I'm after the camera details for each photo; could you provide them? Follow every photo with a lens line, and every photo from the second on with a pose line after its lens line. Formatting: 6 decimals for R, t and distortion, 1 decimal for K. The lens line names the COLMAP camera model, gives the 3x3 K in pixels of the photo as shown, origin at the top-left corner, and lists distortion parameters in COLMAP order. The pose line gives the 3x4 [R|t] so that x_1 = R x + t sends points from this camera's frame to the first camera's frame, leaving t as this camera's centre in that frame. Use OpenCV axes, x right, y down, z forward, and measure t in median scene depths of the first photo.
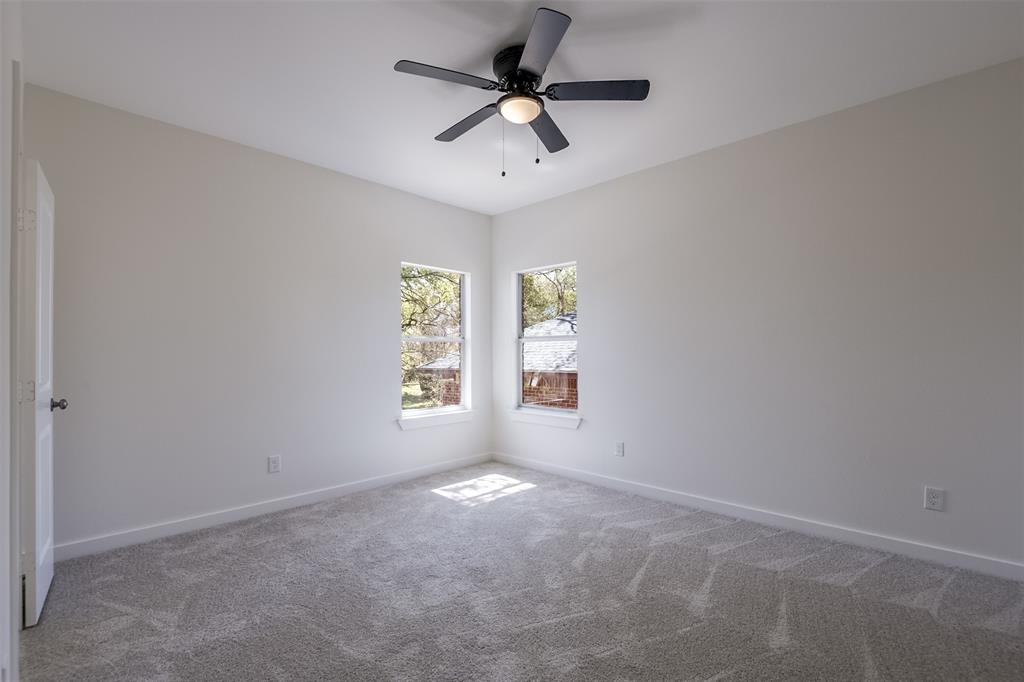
lens RADIAL K [[478.4, 0, 512.0], [0, 478.4, 341.0], [0, 0, 1]] dist [-0.000623, -0.018452]
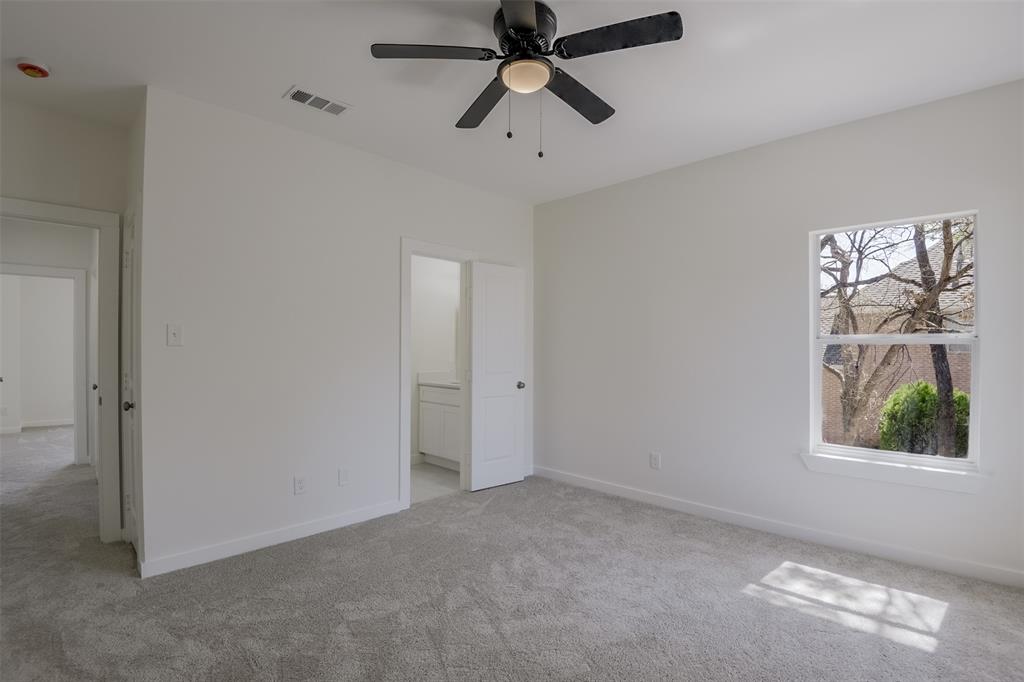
lens RADIAL K [[478.4, 0, 512.0], [0, 478.4, 341.0], [0, 0, 1]] dist [-0.000623, -0.018452]
pose [[0.007831, -0.016718, -0.999830, 0.541384], [0.005052, 0.999848, -0.016679, 0.006515], [0.999957, -0.004921, 0.007915, 0.631666]]
